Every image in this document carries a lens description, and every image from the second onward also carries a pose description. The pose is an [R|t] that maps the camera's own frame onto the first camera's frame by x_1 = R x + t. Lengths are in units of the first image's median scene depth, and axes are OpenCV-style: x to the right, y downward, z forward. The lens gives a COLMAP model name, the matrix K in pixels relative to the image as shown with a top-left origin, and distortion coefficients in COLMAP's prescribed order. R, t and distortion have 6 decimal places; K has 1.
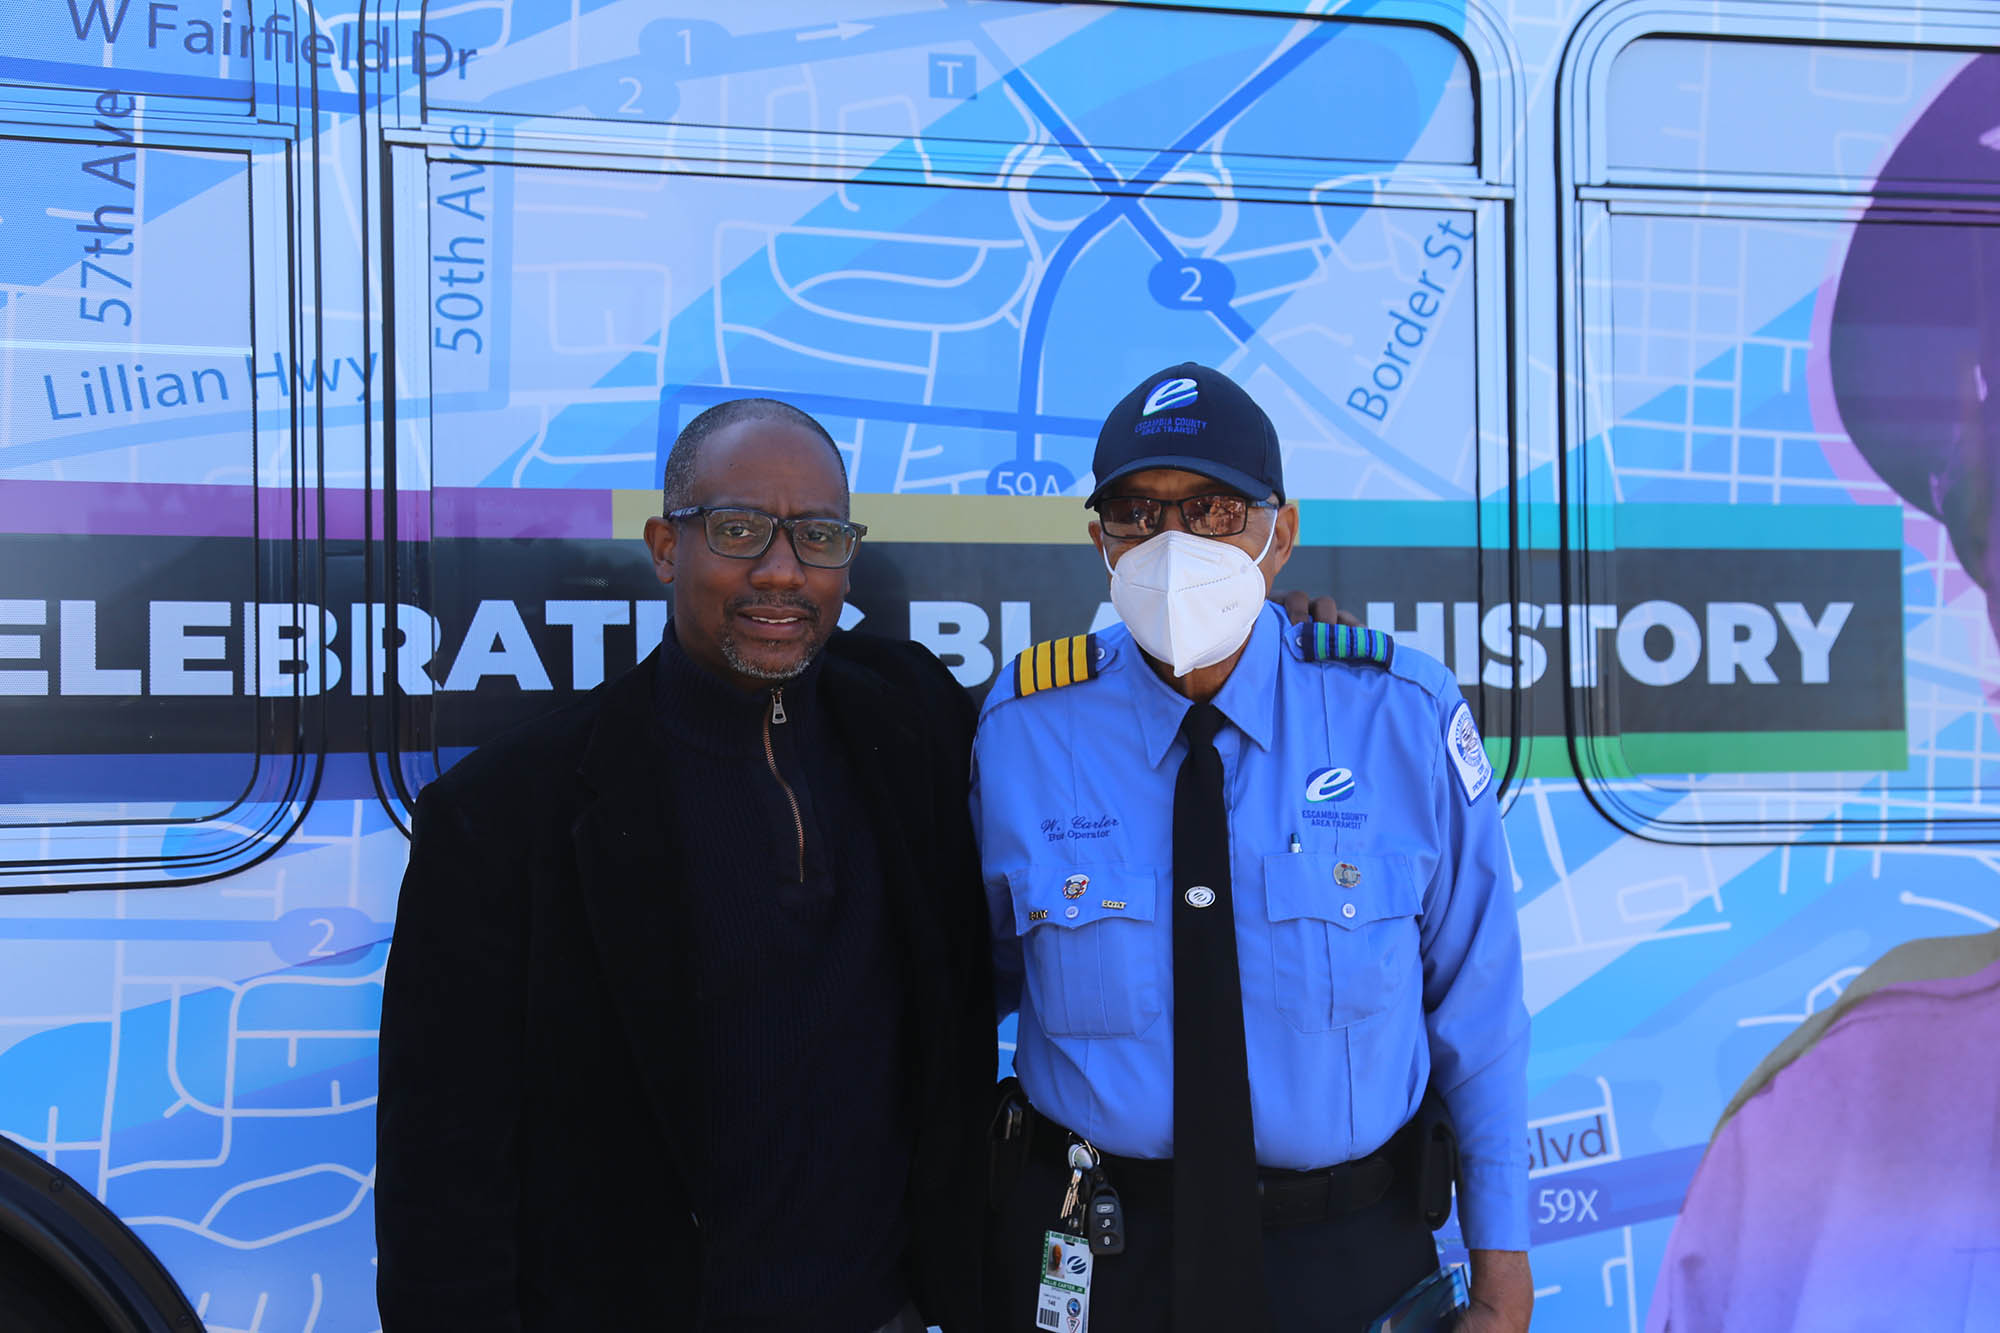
lens RADIAL K [[2485.7, 0, 1007.1], [0, 2485.7, 662.1], [0, 0, 1]] dist [0.094303, 0.000000]
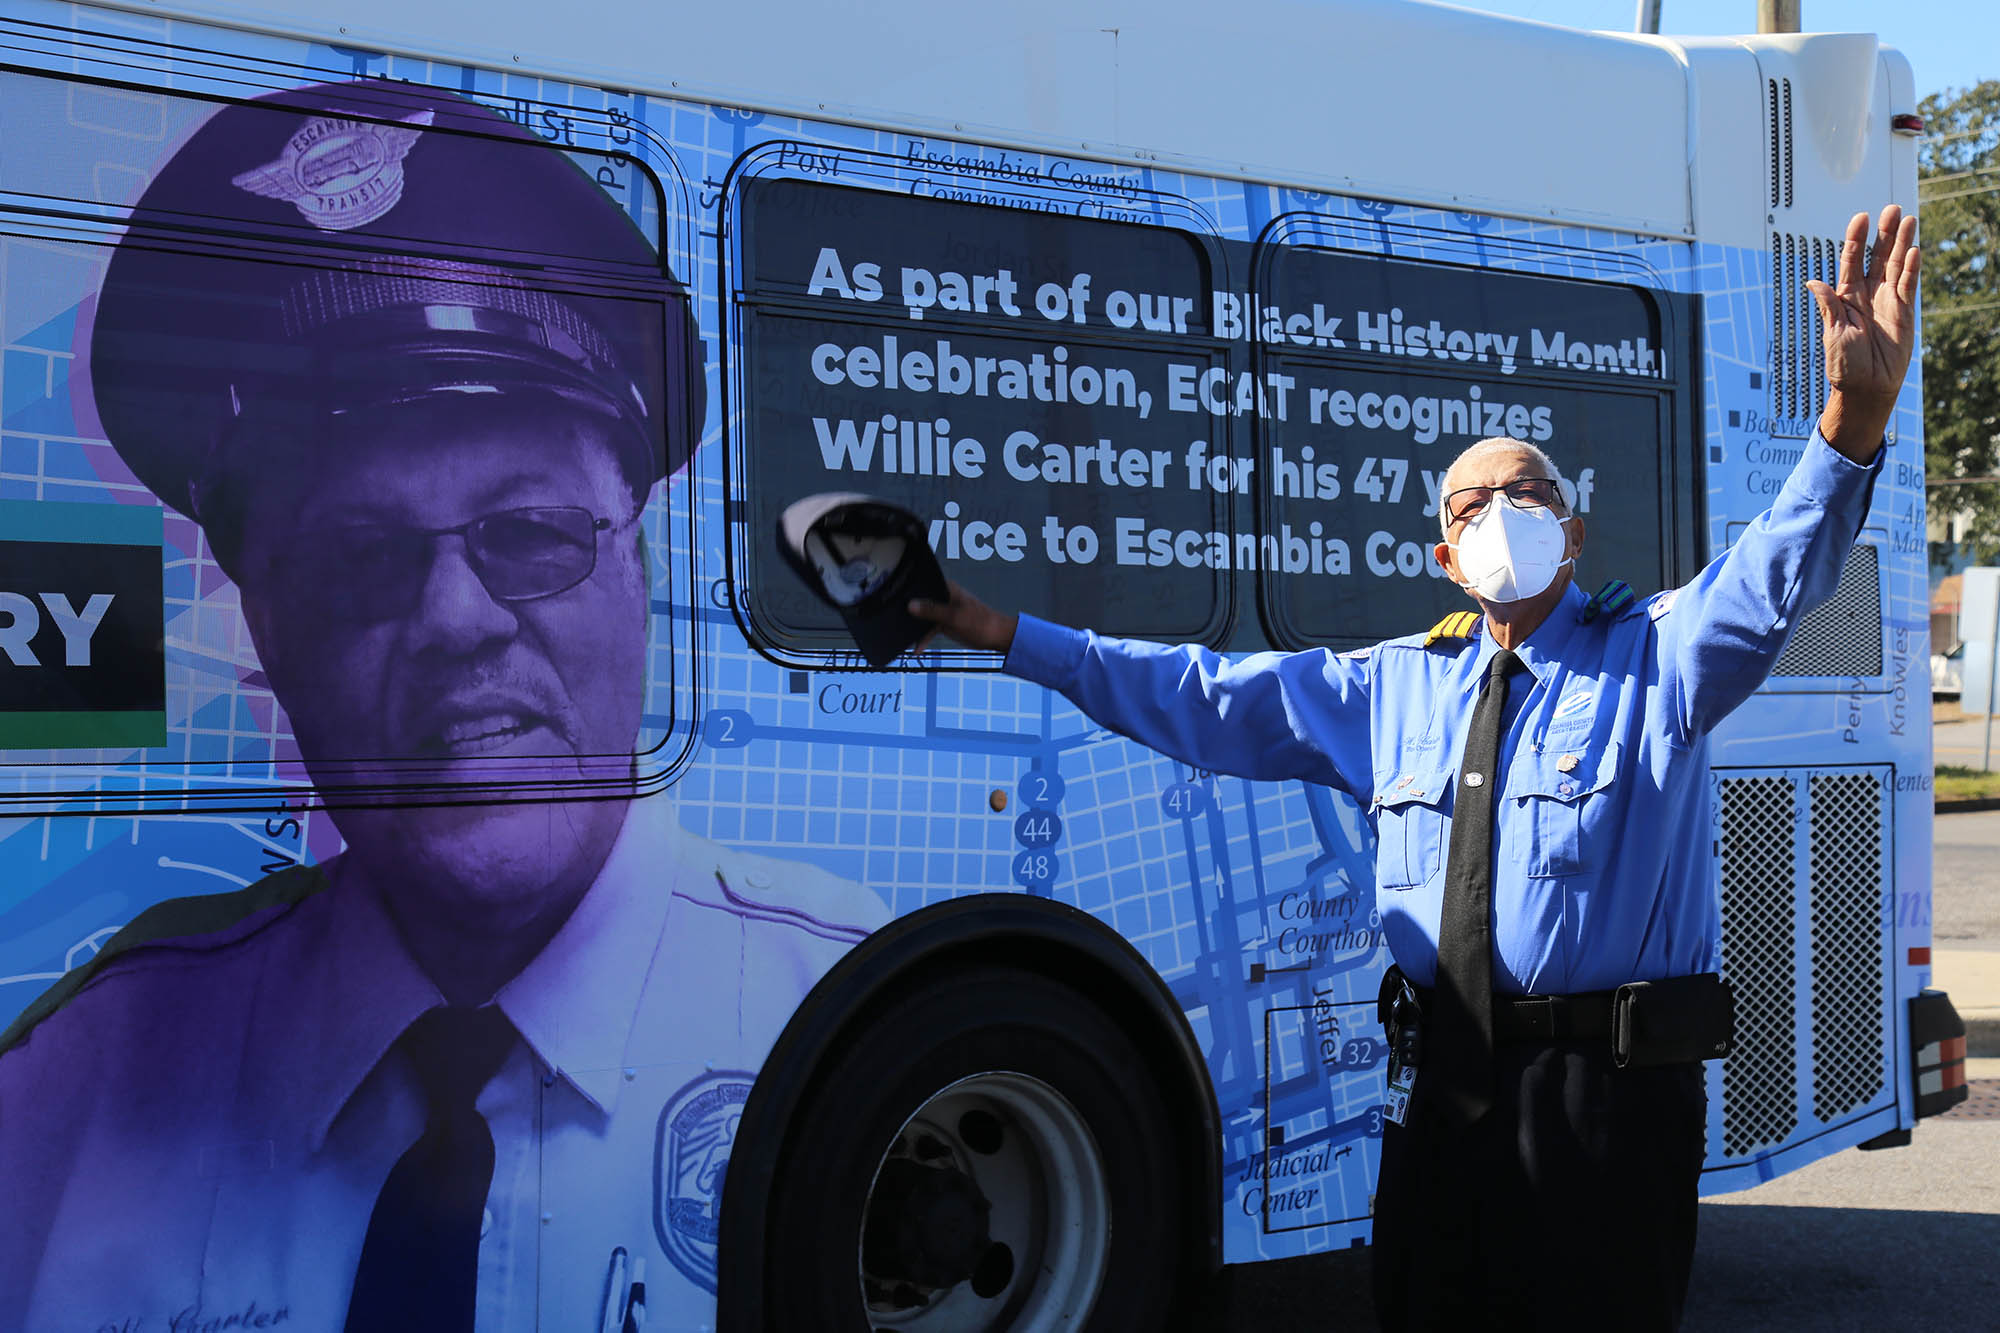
lens RADIAL K [[3077.3, 0, 916.8], [0, 3077.3, 688.6], [0, 0, 1]] dist [0.205226, 0.000000]
pose [[0.912477, 0.003348, 0.409114, 0.102513], [-0.002678, 0.999994, -0.002211, 0.020162], [-0.409119, 0.000922, 0.912480, -0.396374]]
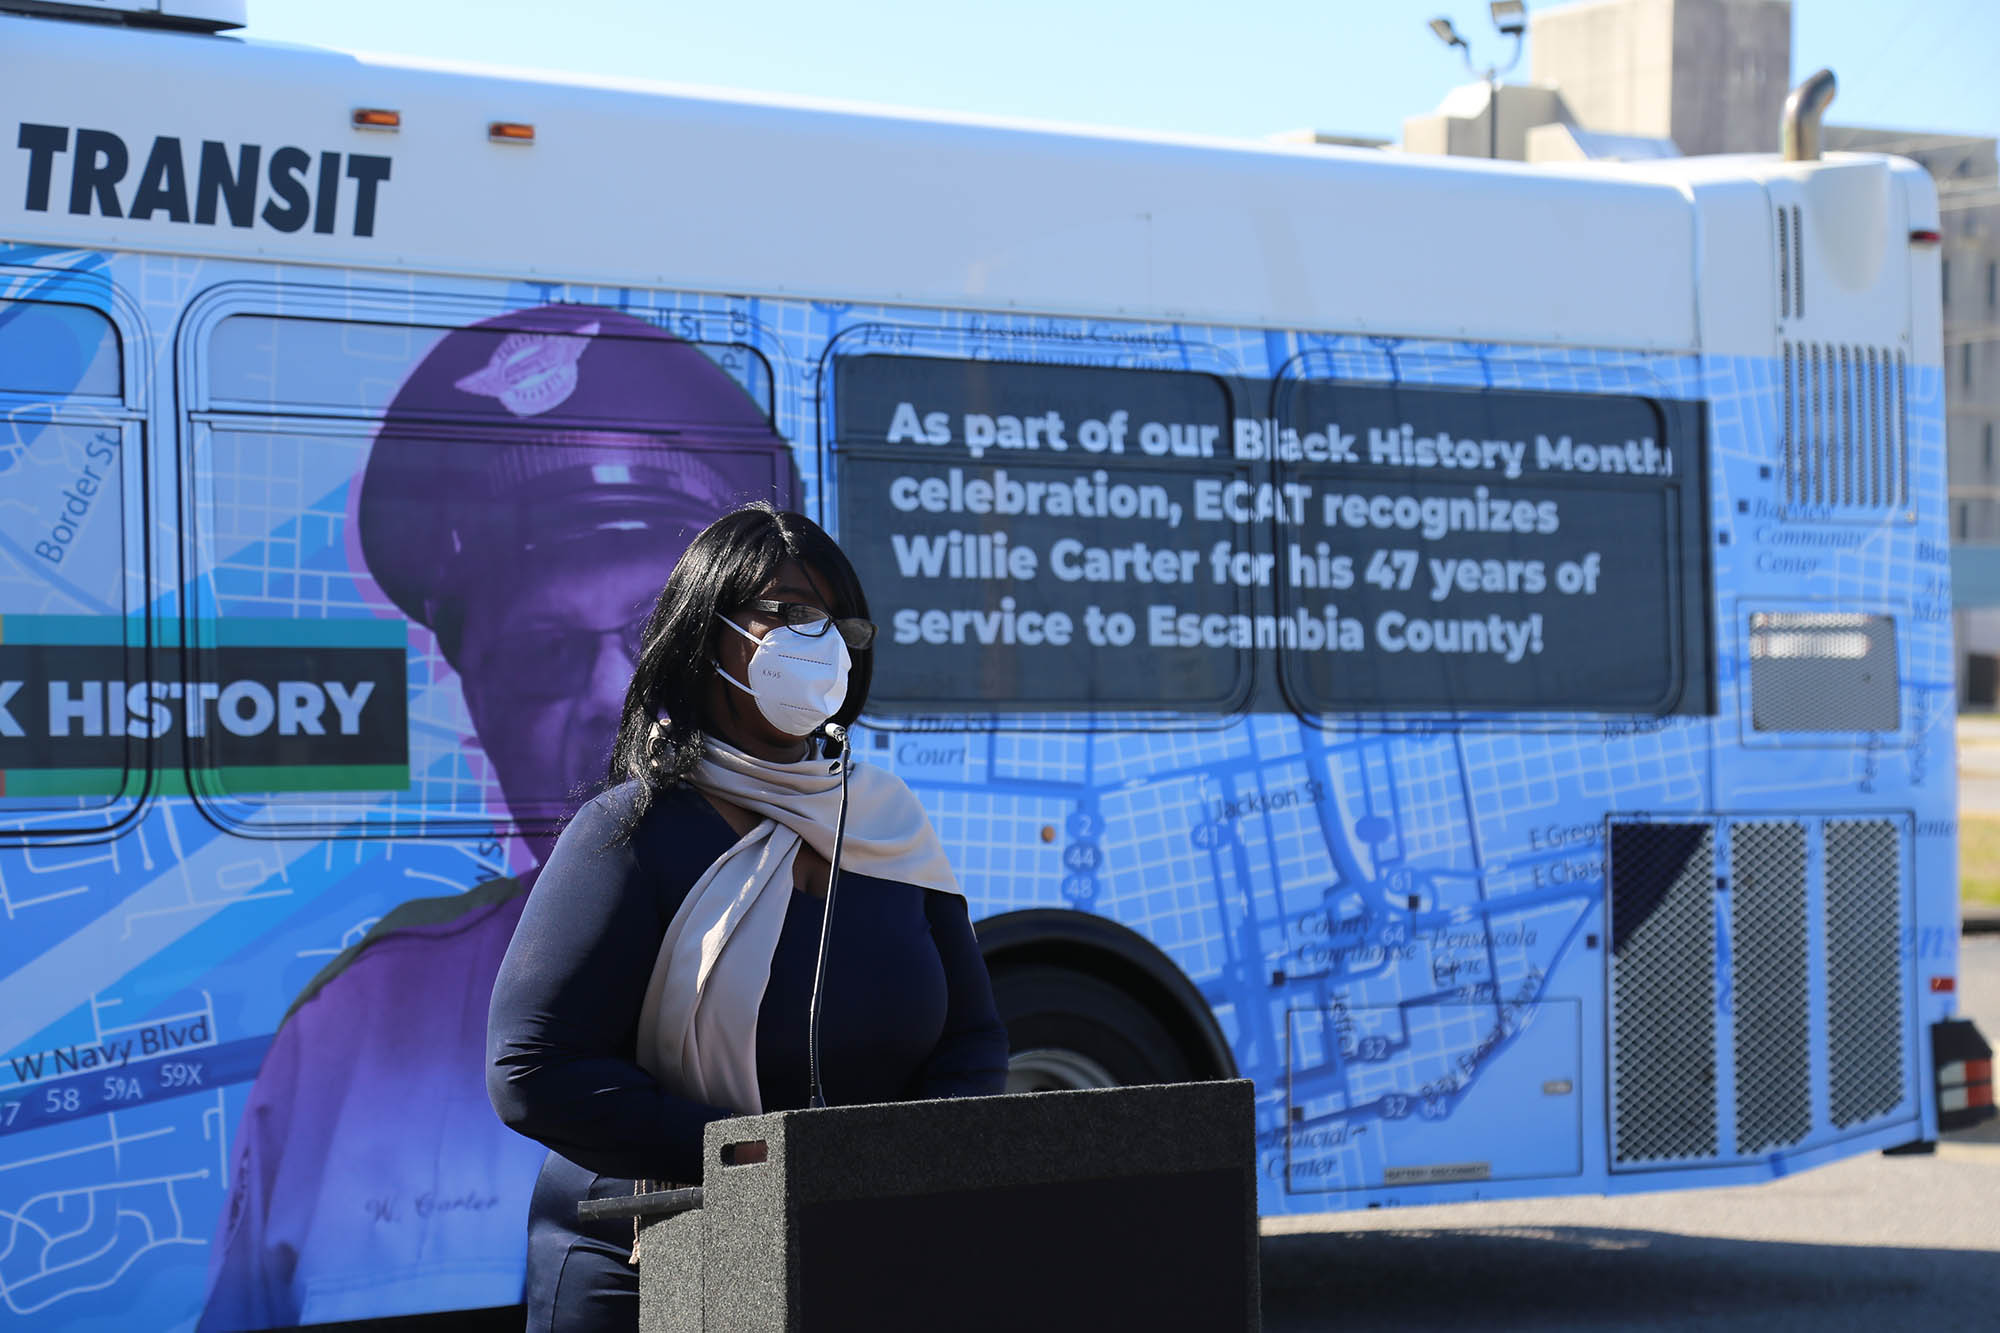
lens RADIAL K [[4660.1, 0, 969.2], [0, 4660.1, 677.6], [0, 0, 1]] dist [0.502607, 0.000000]
pose [[0.947560, 0.002791, 0.319566, -0.249165], [0.004048, 0.999777, -0.020736, 0.036141], [-0.319552, 0.020942, 0.947337, -1.920333]]
